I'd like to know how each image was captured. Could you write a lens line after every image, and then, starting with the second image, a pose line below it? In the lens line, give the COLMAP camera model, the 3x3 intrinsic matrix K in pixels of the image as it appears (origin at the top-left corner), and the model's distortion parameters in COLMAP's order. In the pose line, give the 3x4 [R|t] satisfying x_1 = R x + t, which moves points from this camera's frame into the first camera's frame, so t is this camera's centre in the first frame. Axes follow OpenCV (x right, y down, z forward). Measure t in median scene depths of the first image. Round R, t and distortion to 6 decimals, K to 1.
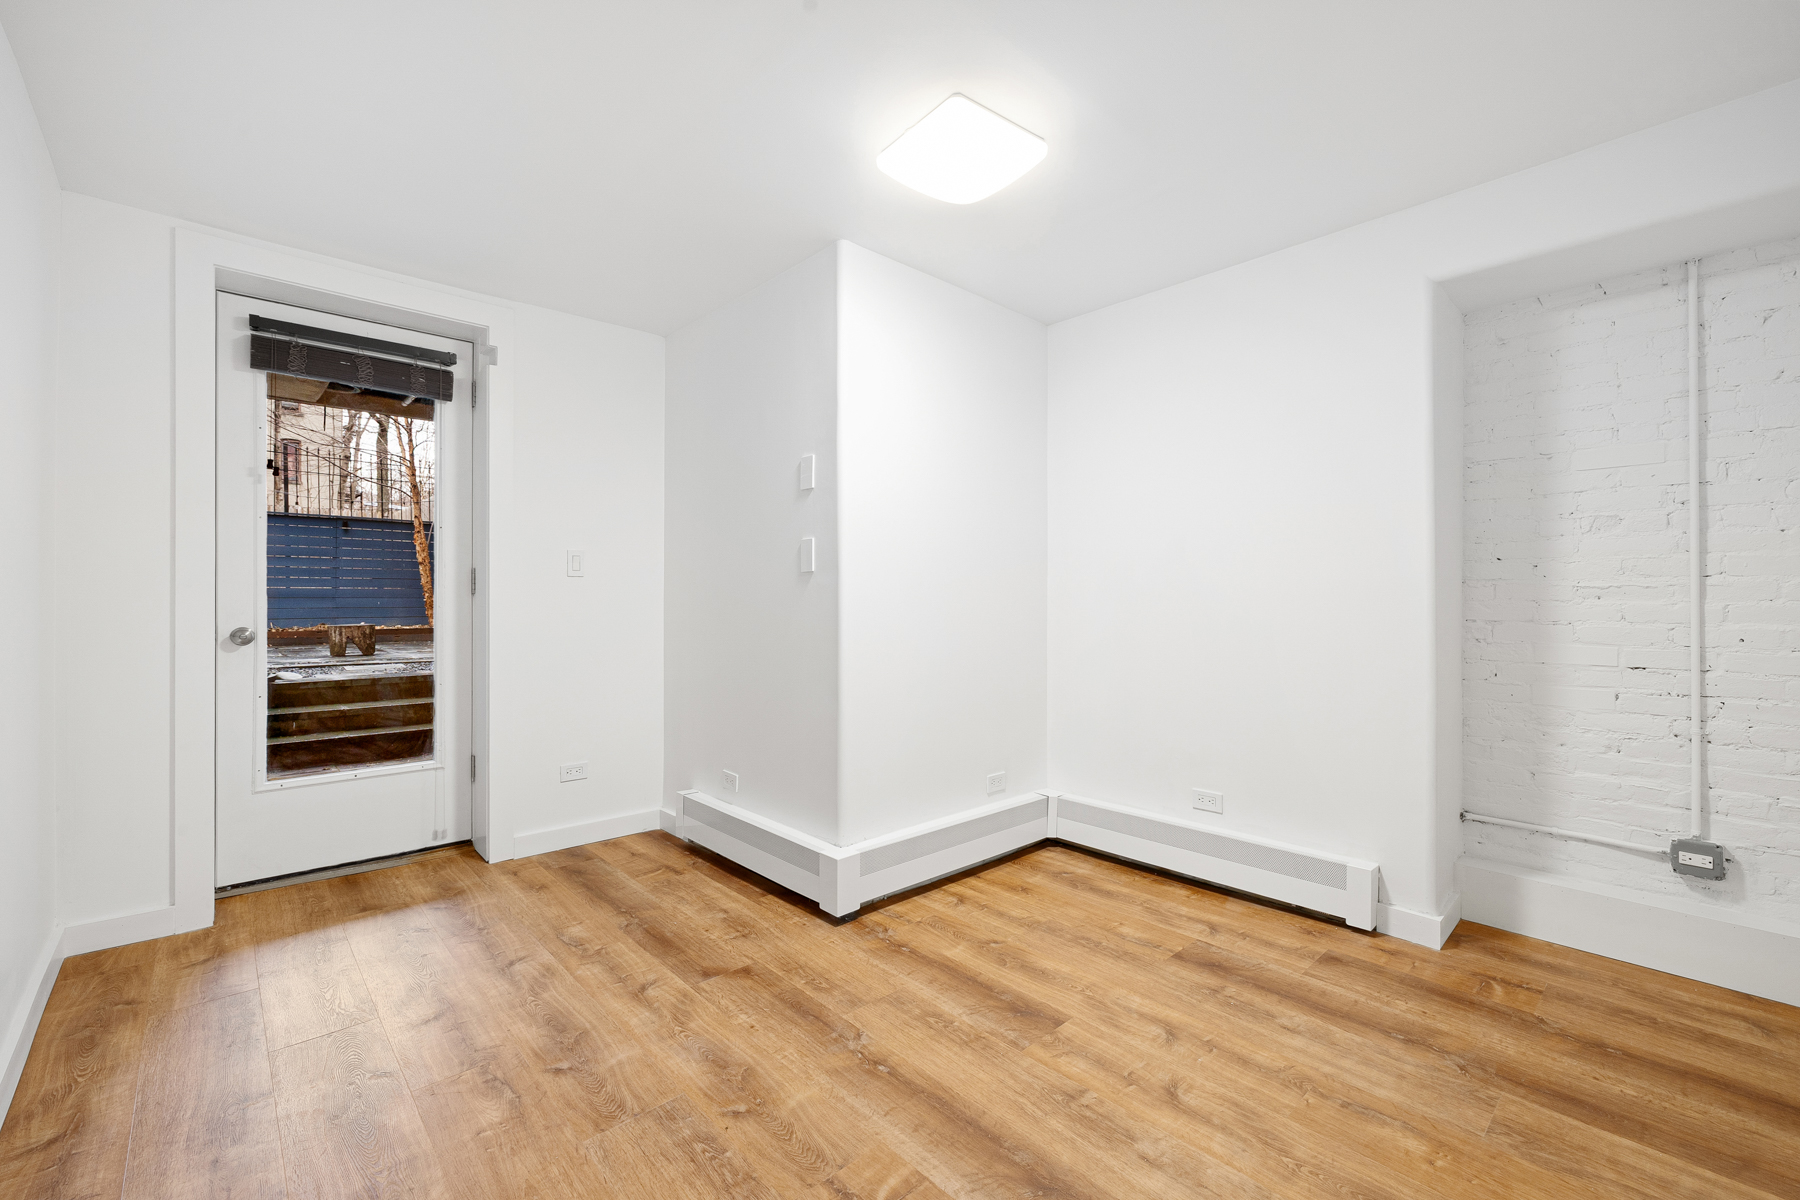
lens RADIAL K [[751.9, 0, 898.1], [0, 751.9, 599.4], [0, 0, 1]] dist [0.001284, -0.000112]
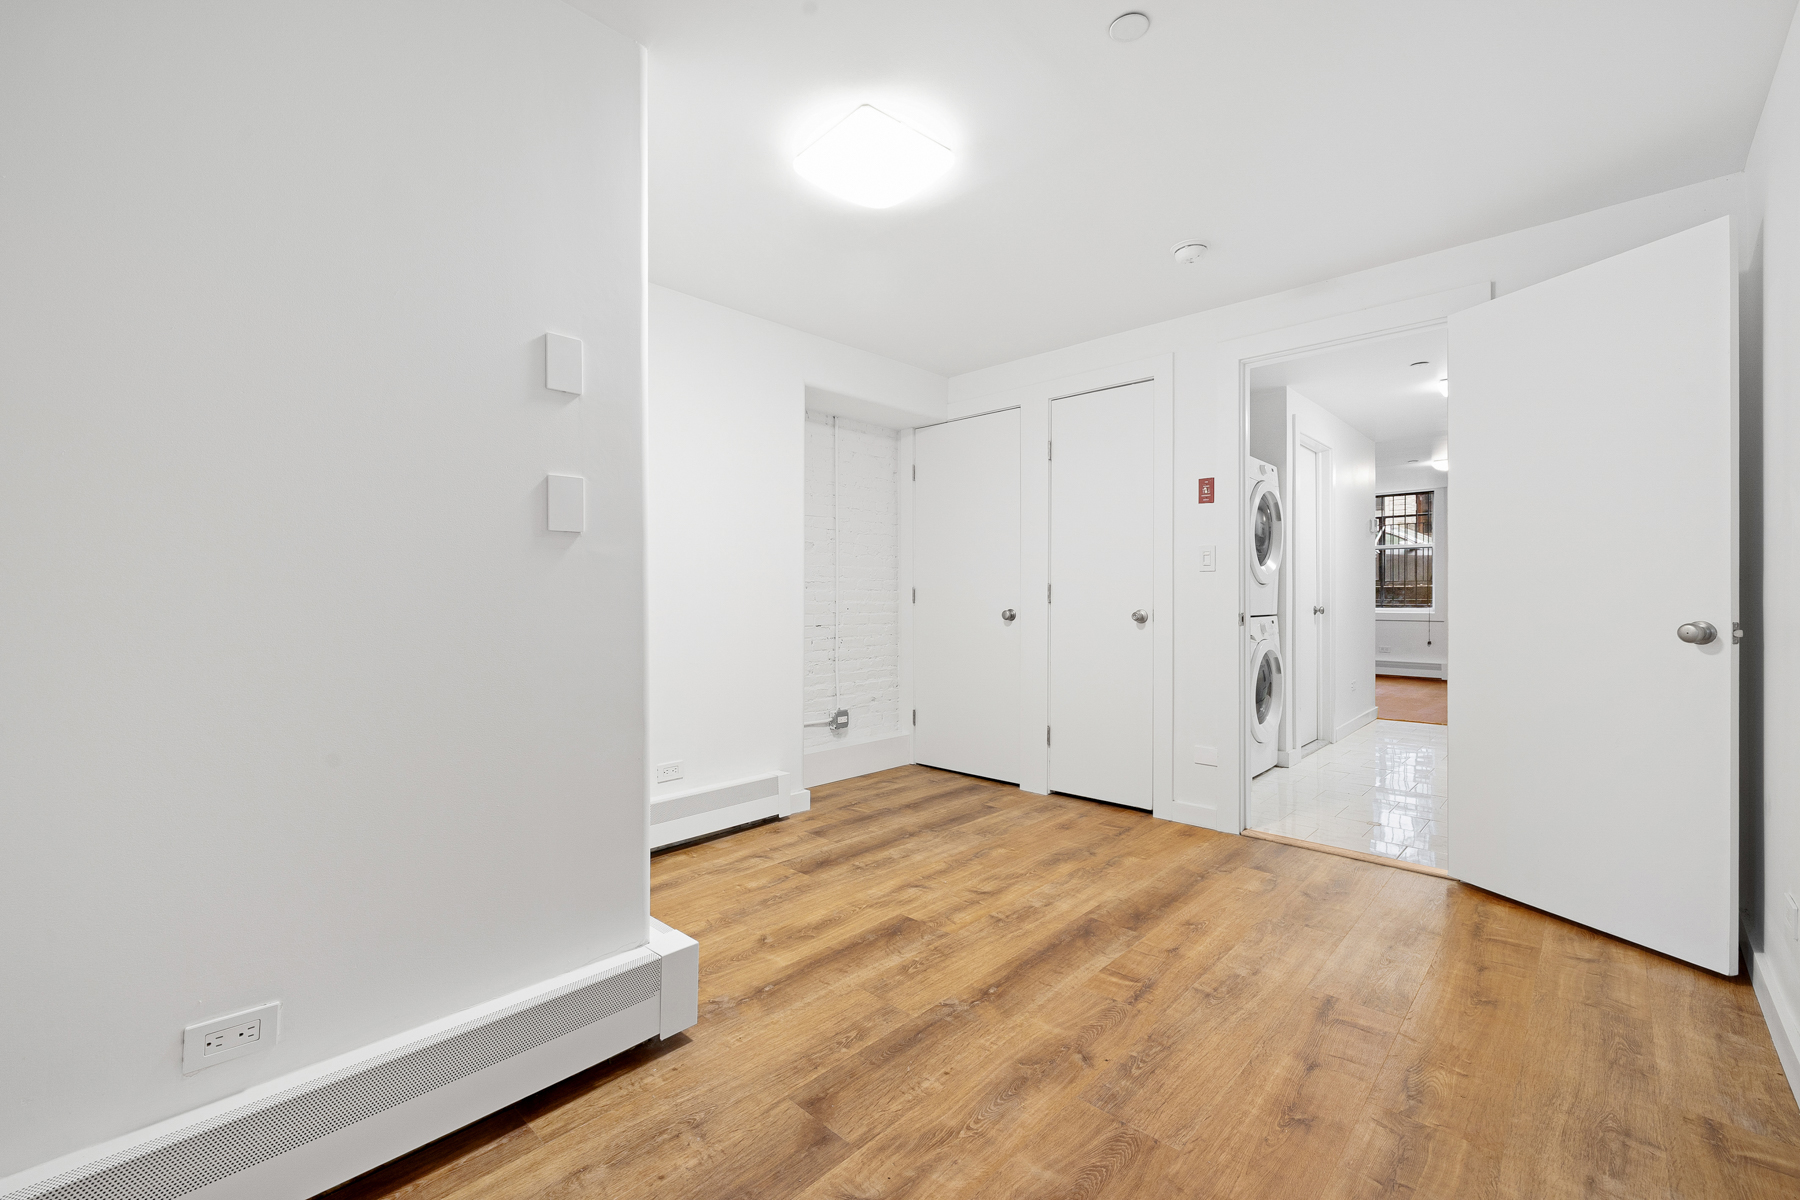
lens RADIAL K [[751.9, 0, 898.1], [0, 751.9, 599.4], [0, 0, 1]] dist [0.001284, -0.000112]
pose [[-0.072525, -0.004069, 0.997358, -0.964972], [0.004687, 0.999979, 0.004420, 0.020559], [-0.997356, 0.004995, -0.072505, 1.028691]]
